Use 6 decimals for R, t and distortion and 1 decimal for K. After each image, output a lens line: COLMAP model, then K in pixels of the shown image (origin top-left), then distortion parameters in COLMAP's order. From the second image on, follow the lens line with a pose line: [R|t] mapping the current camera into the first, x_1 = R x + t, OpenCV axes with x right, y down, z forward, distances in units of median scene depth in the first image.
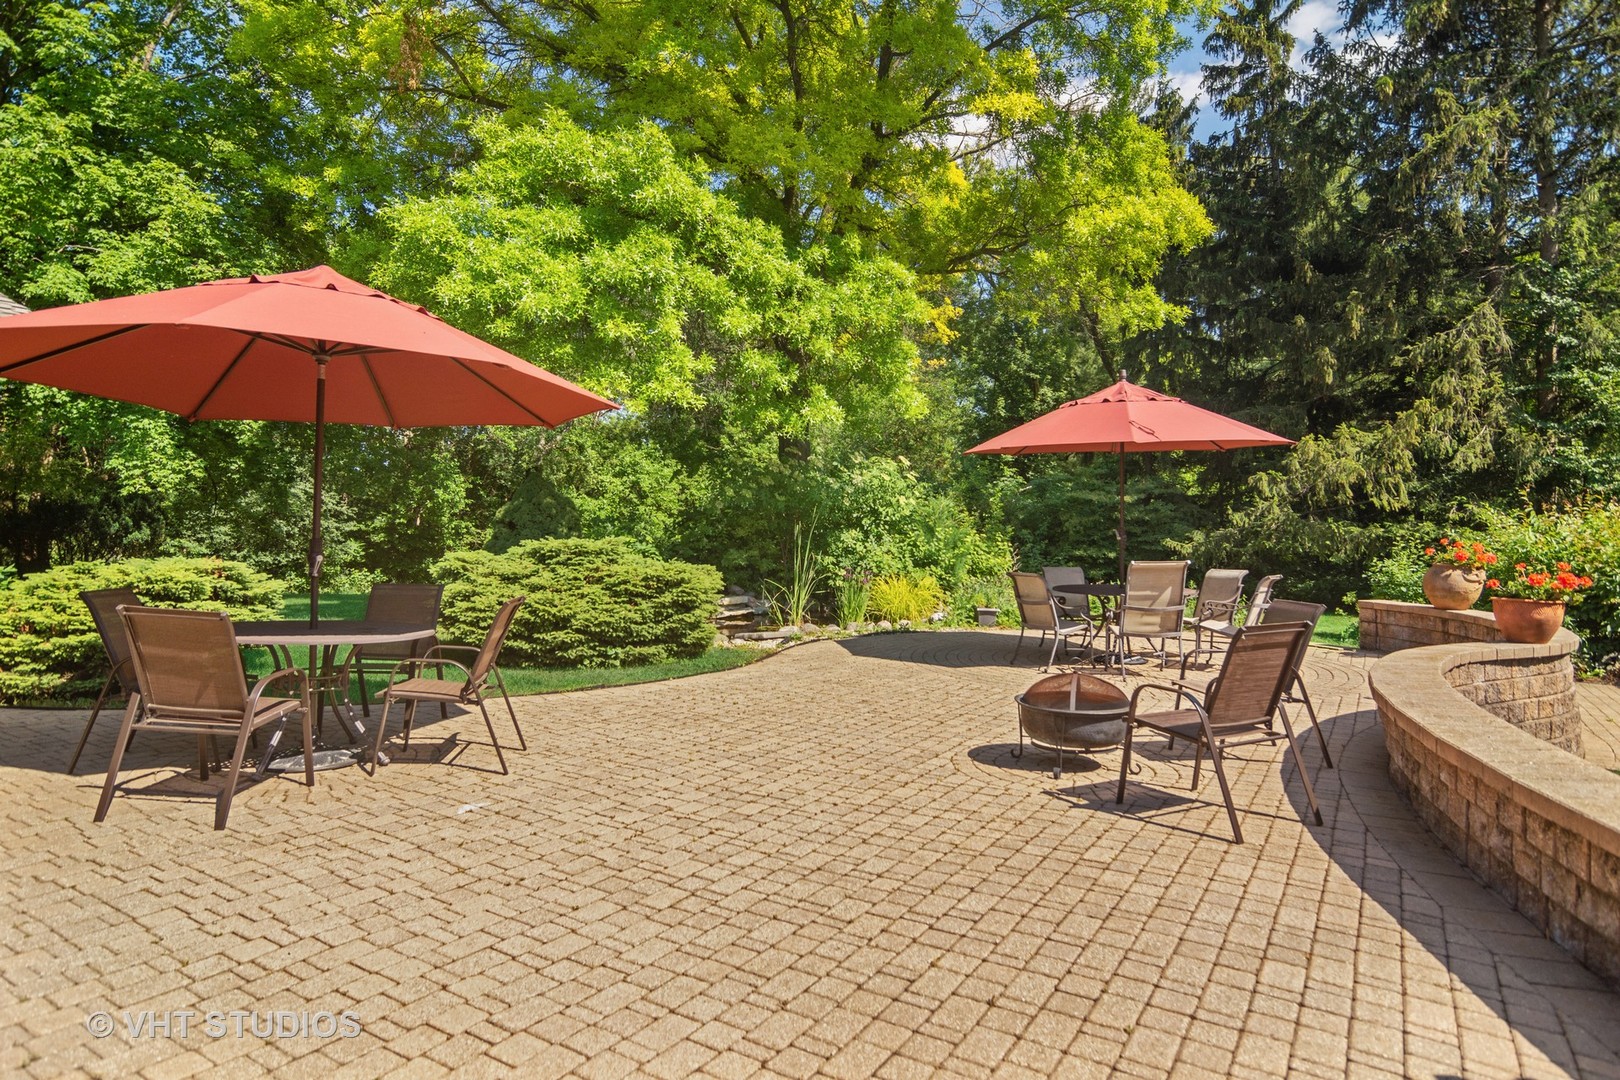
lens RADIAL K [[912.1, 0, 807.3], [0, 912.1, 575.1], [0, 0, 1]] dist [-0.006656, -0.000160]
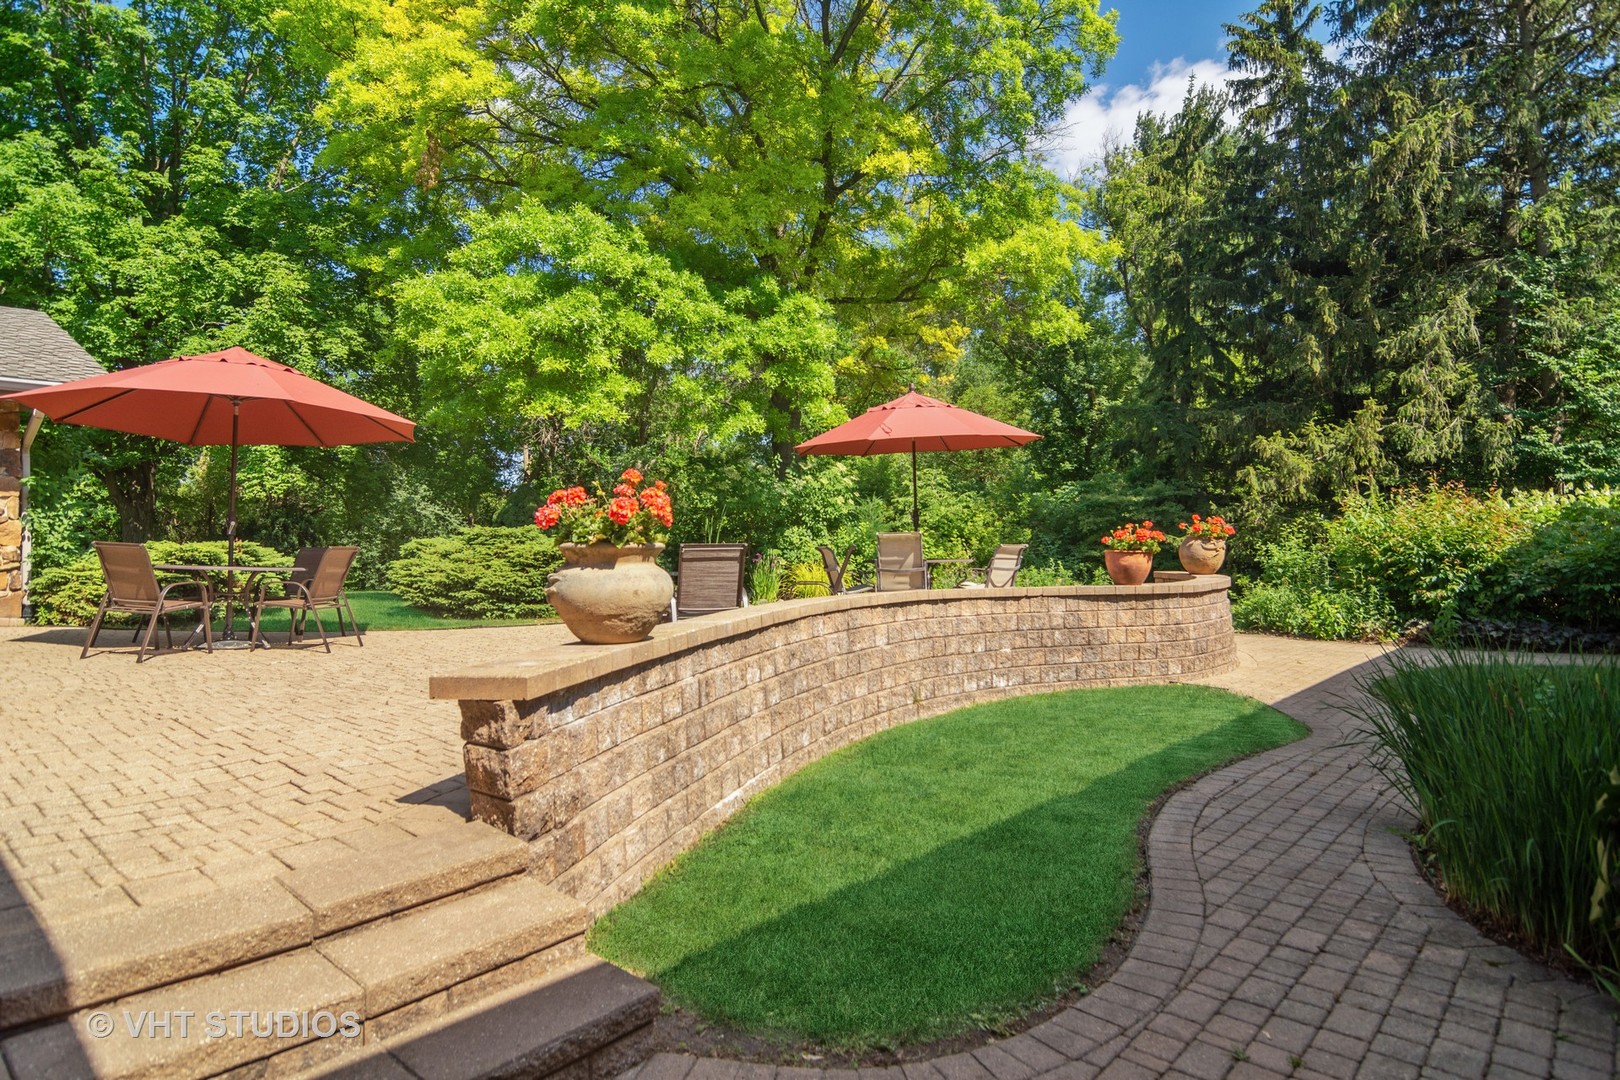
lens RADIAL K [[893.9, 0, 772.9], [0, 893.9, 545.0], [0, 0, 1]] dist [0.001416, 0.000954]
pose [[0.984641, -0.010022, -0.174306, 0.259667], [0.001013, 0.998662, -0.051696, 0.040346], [0.174591, 0.050725, 0.983334, -0.144649]]
